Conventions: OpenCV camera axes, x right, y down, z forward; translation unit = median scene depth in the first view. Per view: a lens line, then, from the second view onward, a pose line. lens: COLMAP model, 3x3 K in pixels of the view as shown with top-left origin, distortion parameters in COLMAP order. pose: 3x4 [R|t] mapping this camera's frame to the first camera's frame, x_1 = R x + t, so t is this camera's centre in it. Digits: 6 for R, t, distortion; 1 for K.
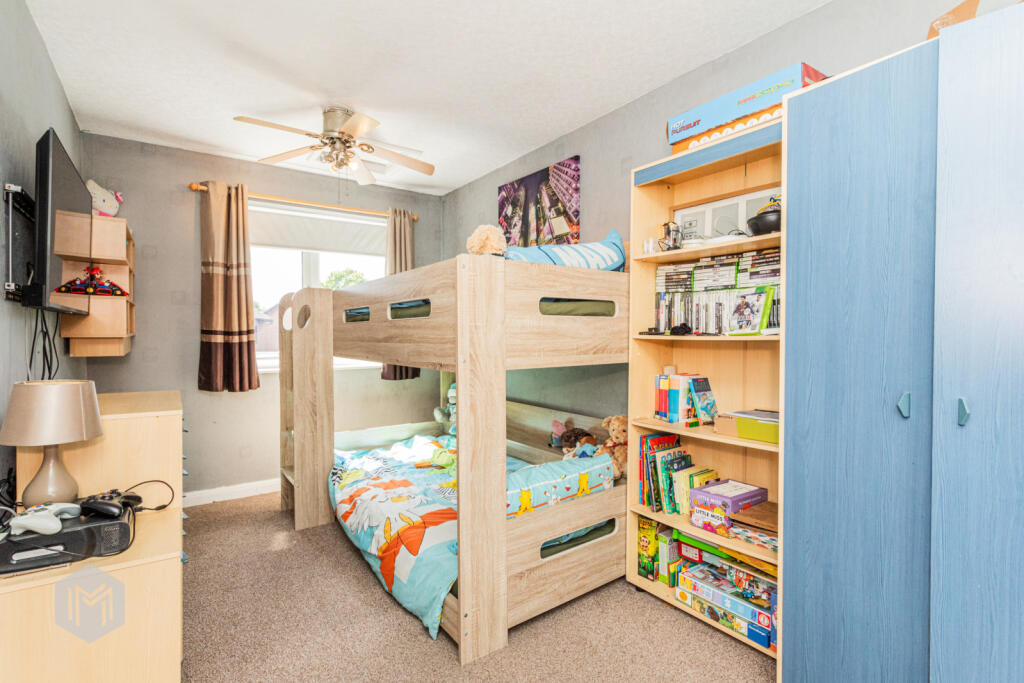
lens RADIAL K [[484.2, 0, 513.1], [0, 484.2, 335.0], [0, 0, 1]] dist [-0.001814, 0.001124]
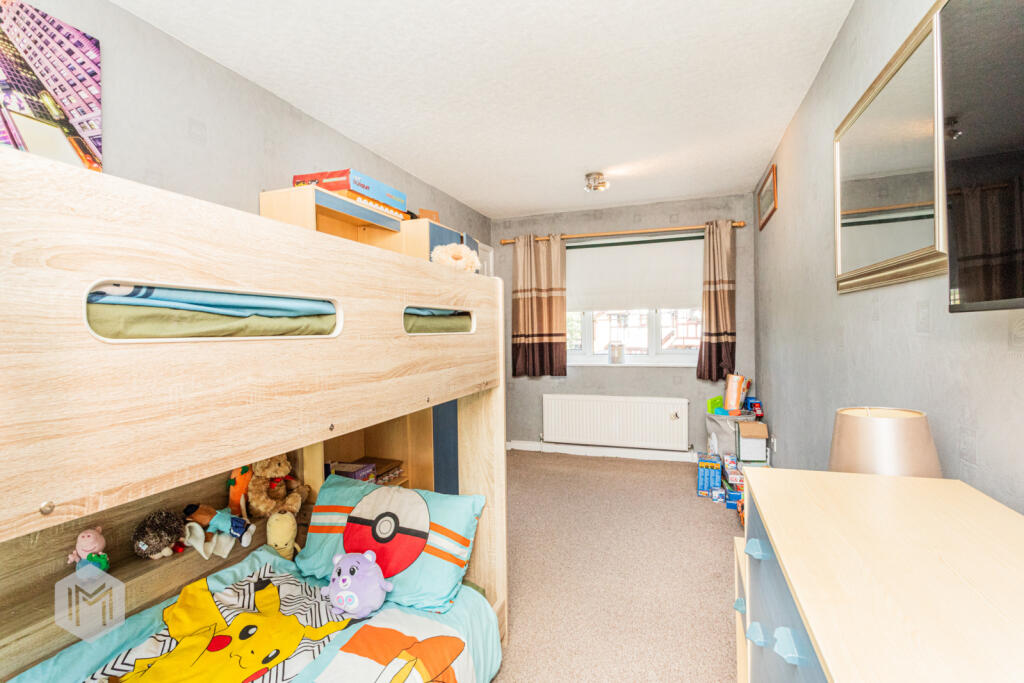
lens RADIAL K [[484.2, 0, 511.1], [0, 484.2, 337.2], [0, 0, 1]] dist [-0.001814, 0.001124]
pose [[-0.573270, 0.005700, 0.819347, -0.589396], [0.022916, 0.999696, 0.009079, -0.022840], [-0.819046, 0.023982, -0.573226, 0.925606]]
